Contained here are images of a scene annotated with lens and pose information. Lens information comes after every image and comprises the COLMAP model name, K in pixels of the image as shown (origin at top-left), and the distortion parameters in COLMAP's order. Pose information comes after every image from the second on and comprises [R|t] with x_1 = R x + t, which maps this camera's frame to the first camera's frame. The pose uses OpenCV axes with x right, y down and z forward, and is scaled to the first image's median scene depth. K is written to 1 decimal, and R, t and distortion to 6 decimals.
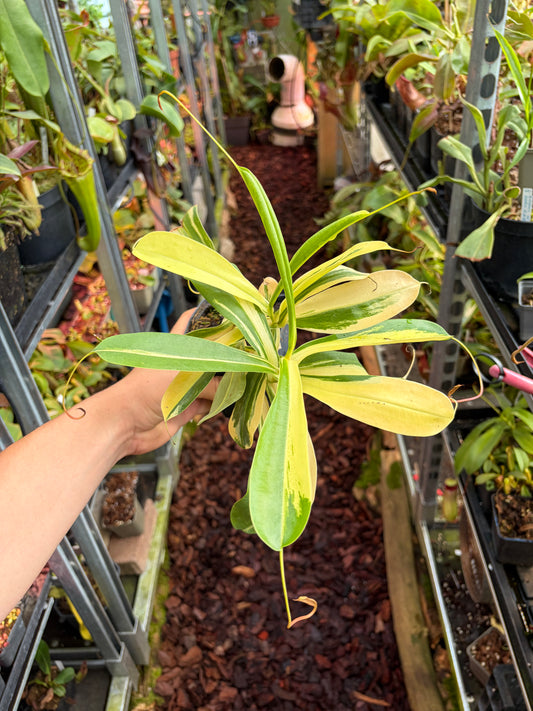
lens RADIAL K [[562.6, 0, 260.4], [0, 562.6, 365.1], [0, 0, 1]] dist [0.015131, -0.033007]
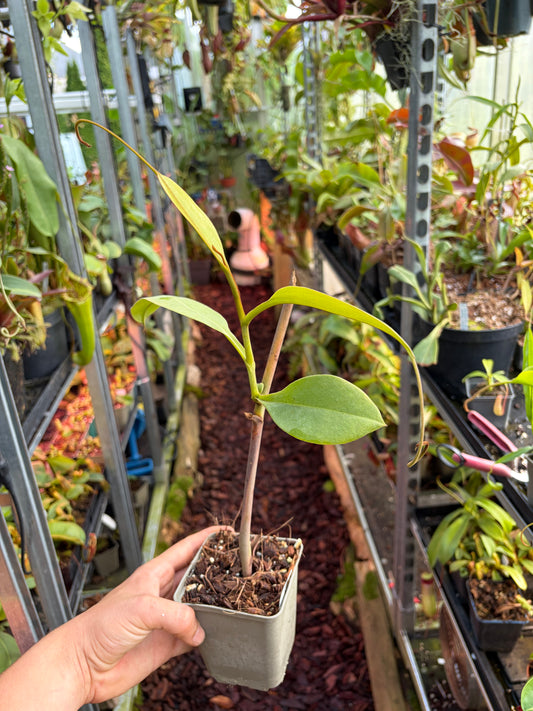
lens RADIAL K [[562.6, 0, 264.3], [0, 562.6, 354.7], [0, 0, 1]] dist [0.015131, -0.033007]
pose [[0.996251, -0.016059, 0.085007, -0.032123], [0.036742, 0.968138, -0.247706, 0.041627], [-0.078320, 0.249900, 0.965099, -0.062871]]
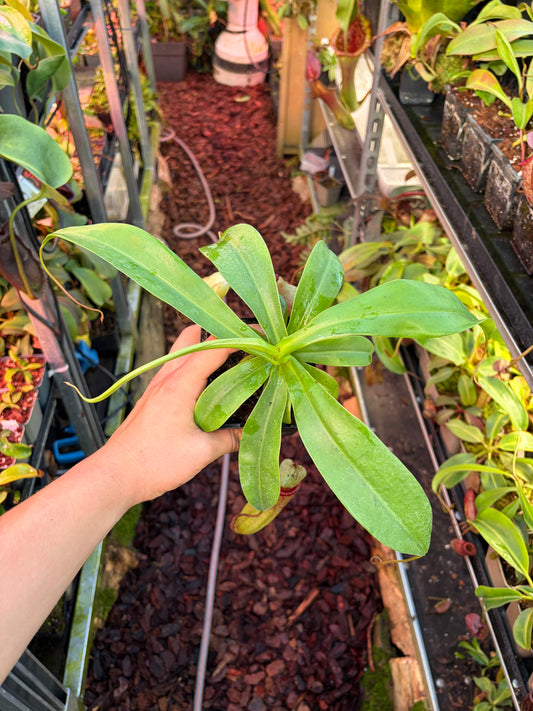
lens RADIAL K [[562.6, 0, 265.0], [0, 562.6, 362.2], [0, 0, 1]] dist [0.015131, -0.033007]
pose [[0.991787, 0.001595, 0.127892, -0.028731], [-0.020522, 0.988952, 0.146810, -0.351289], [-0.126245, -0.148229, 0.980862, 0.475925]]
